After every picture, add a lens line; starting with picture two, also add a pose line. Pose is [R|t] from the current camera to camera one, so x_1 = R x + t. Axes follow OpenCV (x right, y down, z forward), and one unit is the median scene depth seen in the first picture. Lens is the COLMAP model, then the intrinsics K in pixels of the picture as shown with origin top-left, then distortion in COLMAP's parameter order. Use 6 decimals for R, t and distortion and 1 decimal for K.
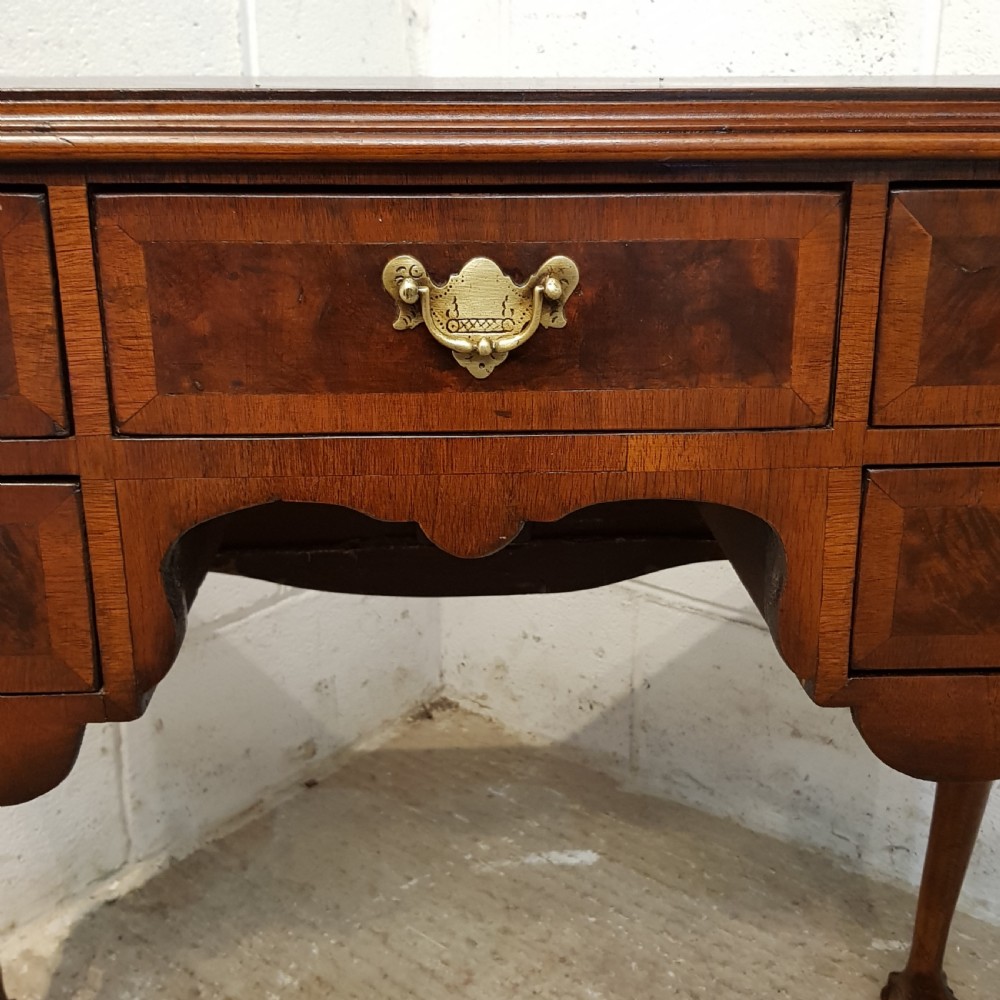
lens RADIAL K [[1281.1, 0, 513.2], [0, 1281.1, 499.4], [0, 0, 1]] dist [0.135617, -0.357105]
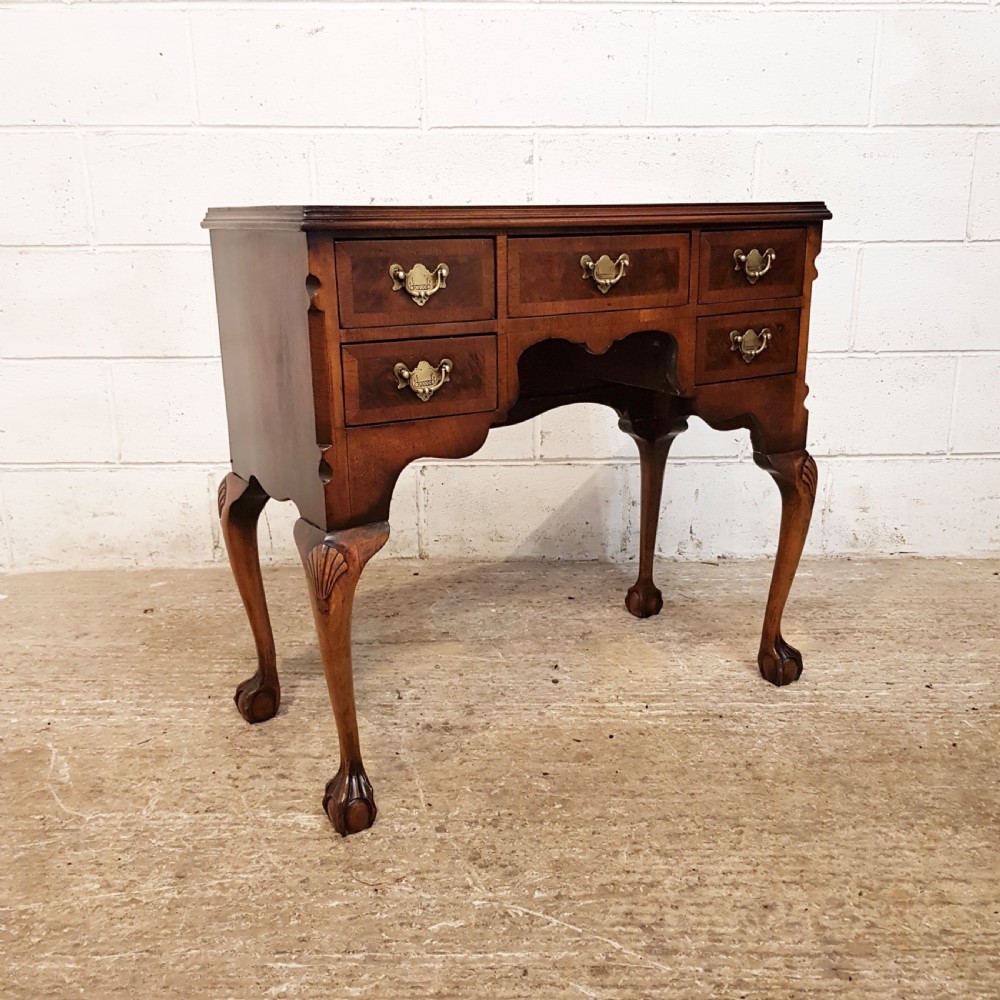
lens RADIAL K [[1019.4, 0, 503.2], [0, 1019.4, 500.8], [0, 0, 1]] dist [0.139682, -0.335581]
pose [[0.880141, -0.136856, 0.454557, -0.671515], [0.162473, 0.986557, -0.017564, 0.190717], [-0.446042, 0.089312, 0.890545, -0.511017]]
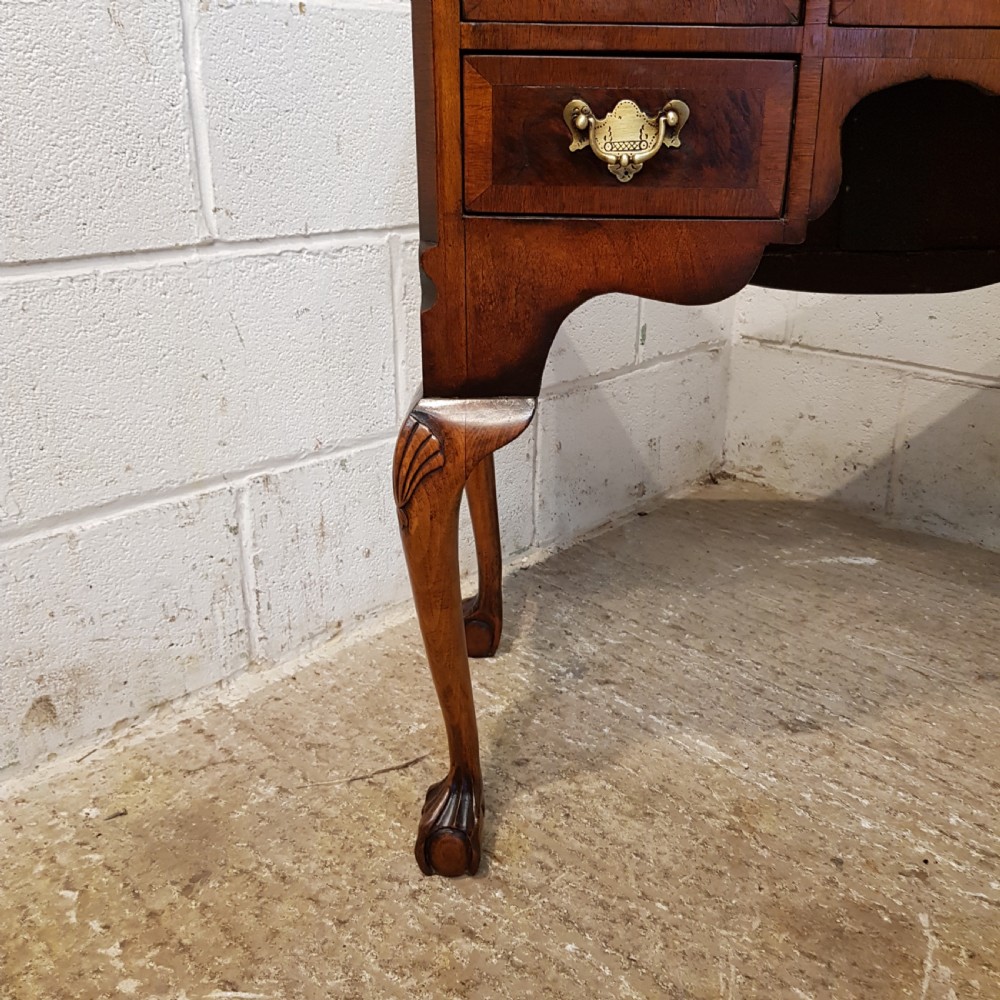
lens RADIAL K [[1035.5, 0, 530.0], [0, 1035.5, 495.7], [0, 0, 1]] dist [0.124718, -0.266228]
pose [[0.996853, 0.034533, -0.071359, -0.247715], [-0.032175, 0.998906, 0.033928, 0.210793], [0.072452, -0.031525, 0.996874, -0.116082]]
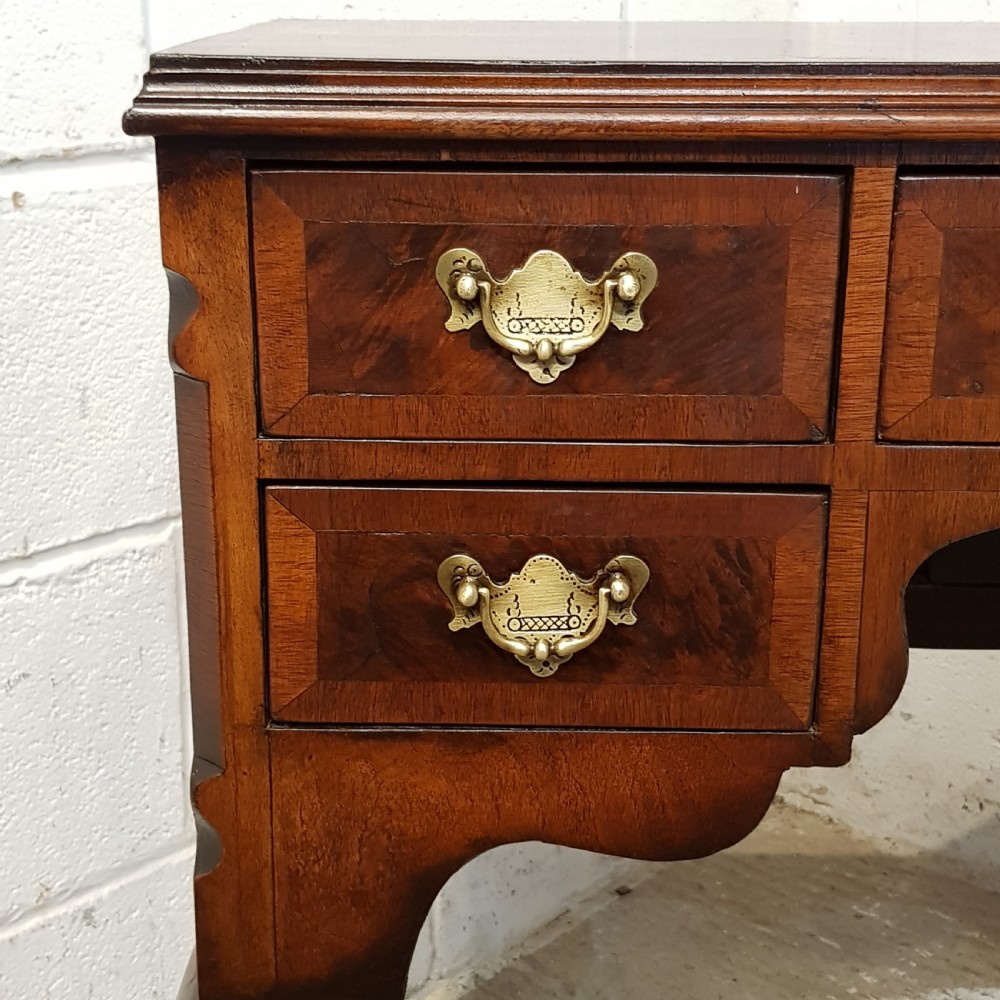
lens RADIAL K [[1744.1, 0, 514.9], [0, 1744.1, 477.2], [0, 0, 1]] dist [0.139271, -0.320115]
pose [[0.998859, 0.020927, -0.042938, -0.228506], [-0.022529, 0.999055, -0.037172, 0.011781], [0.042120, 0.038097, 0.998386, -0.100664]]
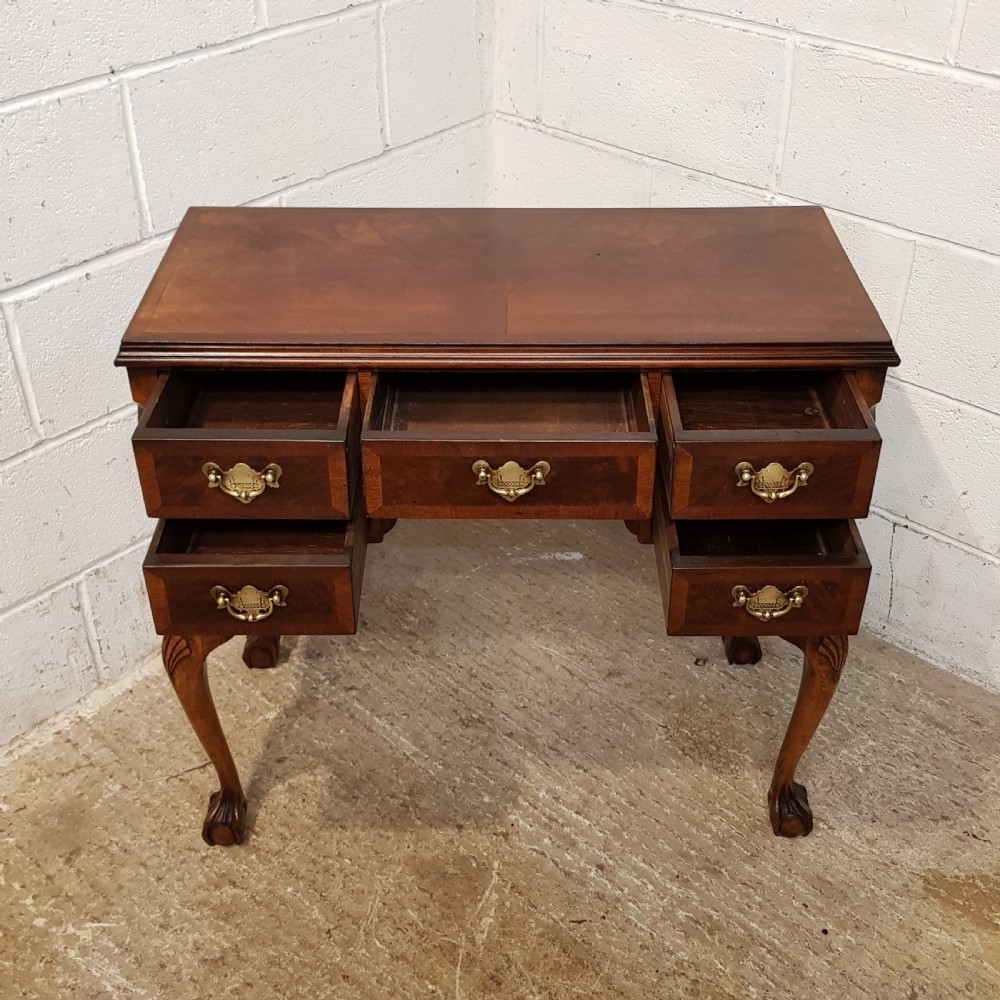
lens RADIAL K [[1261.7, 0, 515.5], [0, 1261.7, 497.4], [0, 0, 1]] dist [0.145147, -0.352580]
pose [[0.999047, 0.027972, -0.033499, 0.033490], [-0.017414, 0.959345, 0.281698, -0.320839], [0.040017, -0.280846, 0.958918, -0.711924]]
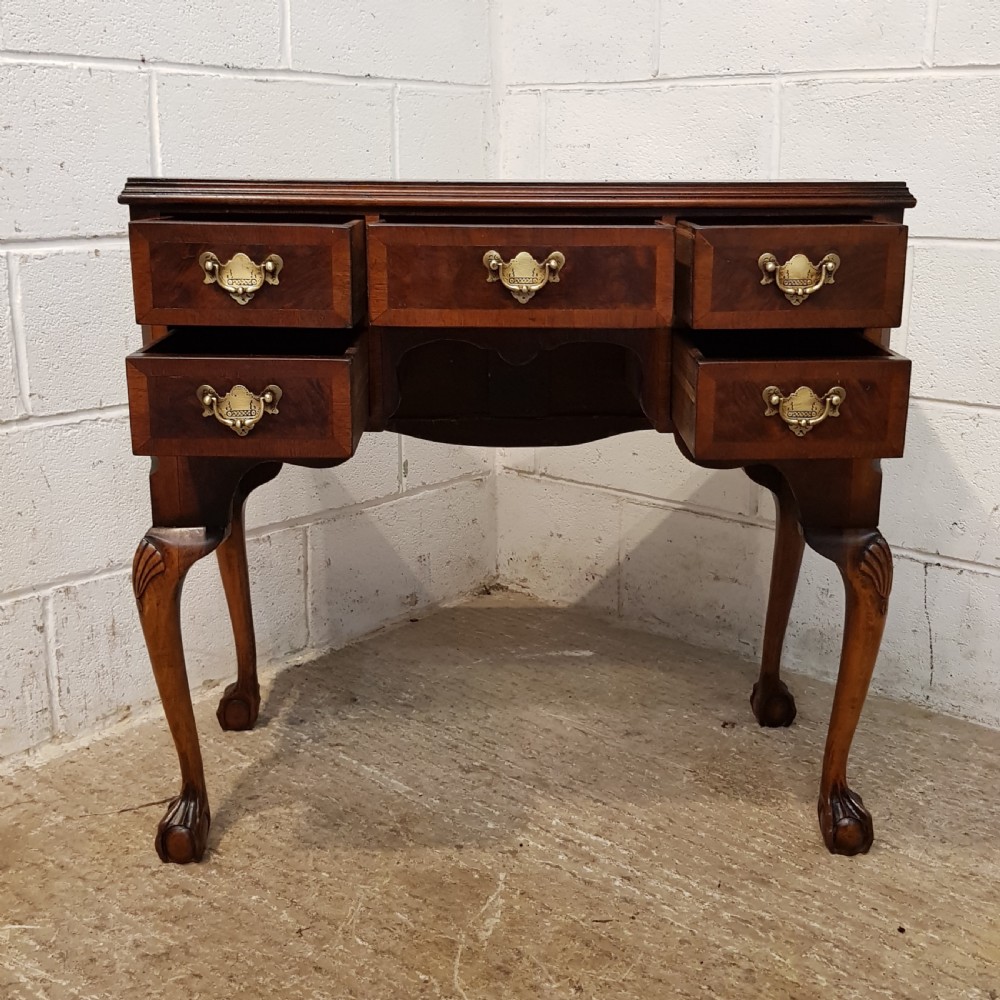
lens RADIAL K [[1261.6, 0, 521.8], [0, 1261.6, 486.4], [0, 0, 1]] dist [0.134759, -0.319083]
pose [[0.999421, 0.013021, -0.031426, 0.026259], [-0.015602, 0.996401, -0.083314, 0.230893], [0.030228, 0.083756, 0.996028, -0.683328]]
